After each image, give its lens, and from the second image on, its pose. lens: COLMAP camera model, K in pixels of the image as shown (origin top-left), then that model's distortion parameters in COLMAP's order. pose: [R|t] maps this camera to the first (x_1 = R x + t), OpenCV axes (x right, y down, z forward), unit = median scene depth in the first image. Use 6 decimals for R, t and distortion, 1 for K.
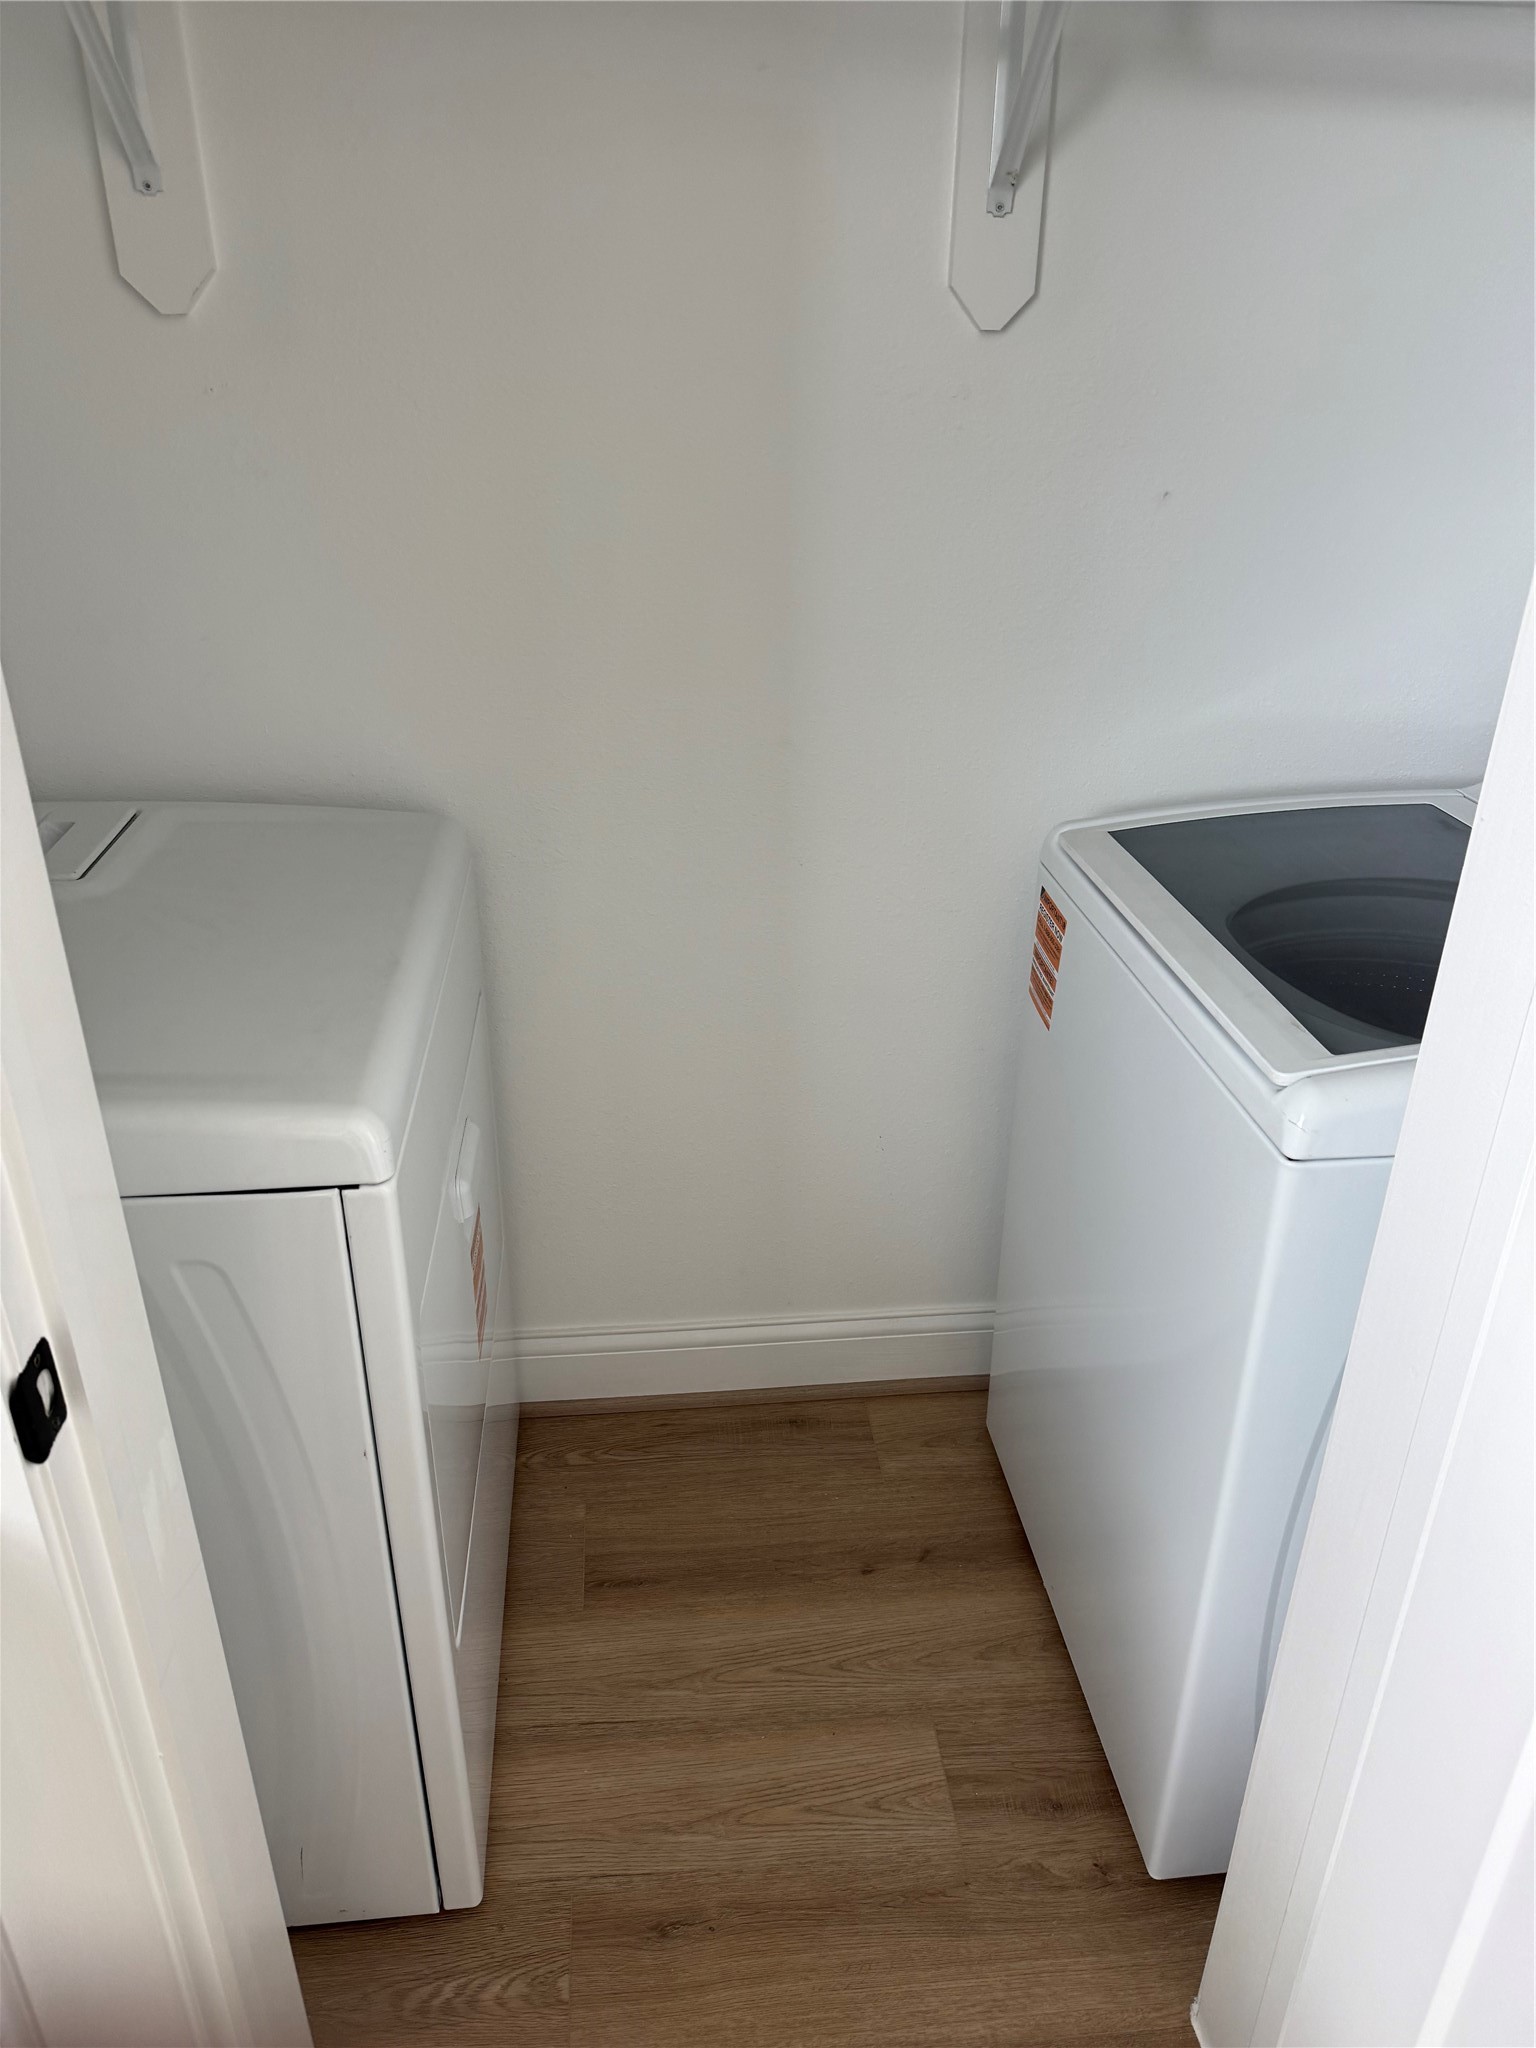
lens RADIAL K [[1524.0, 0, 773.6], [0, 1524.0, 1023.1], [0, 0, 1]] dist [0.013345, -0.017870]
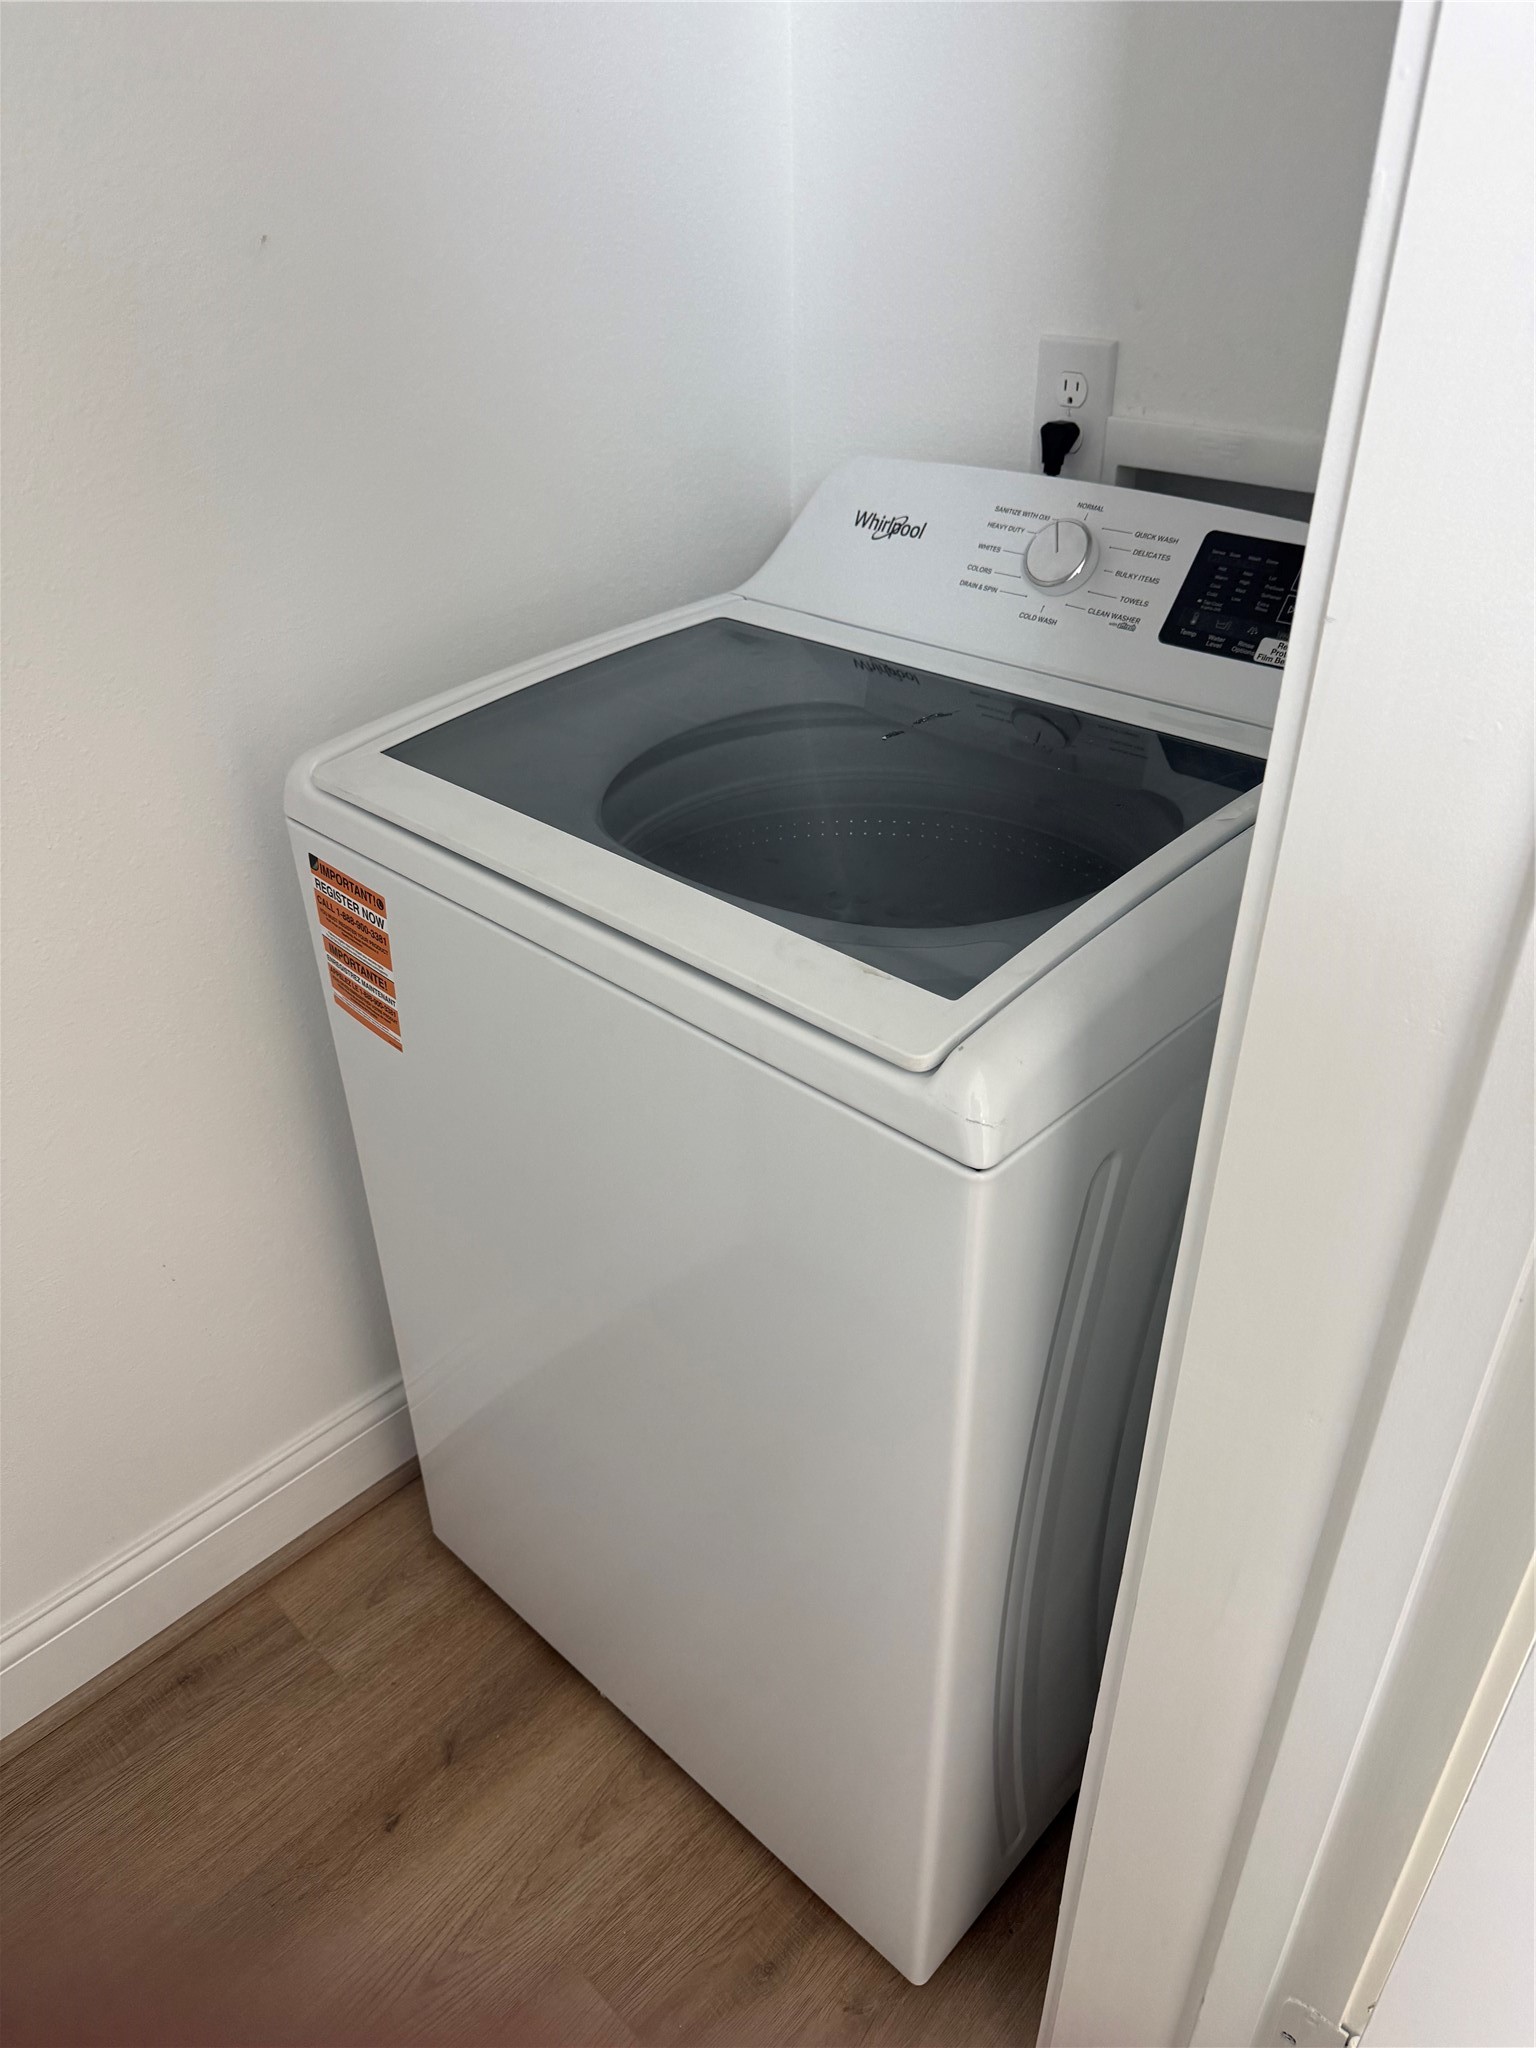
lens RADIAL K [[1524.0, 0, 755.3], [0, 1524.0, 1012.3], [0, 0, 1]] dist [0.013345, -0.017870]
pose [[0.768551, -0.364004, 0.526148, -0.047788], [0.303005, 0.931387, 0.201757, -0.093426], [-0.563488, 0.004365, 0.826113, 0.311870]]
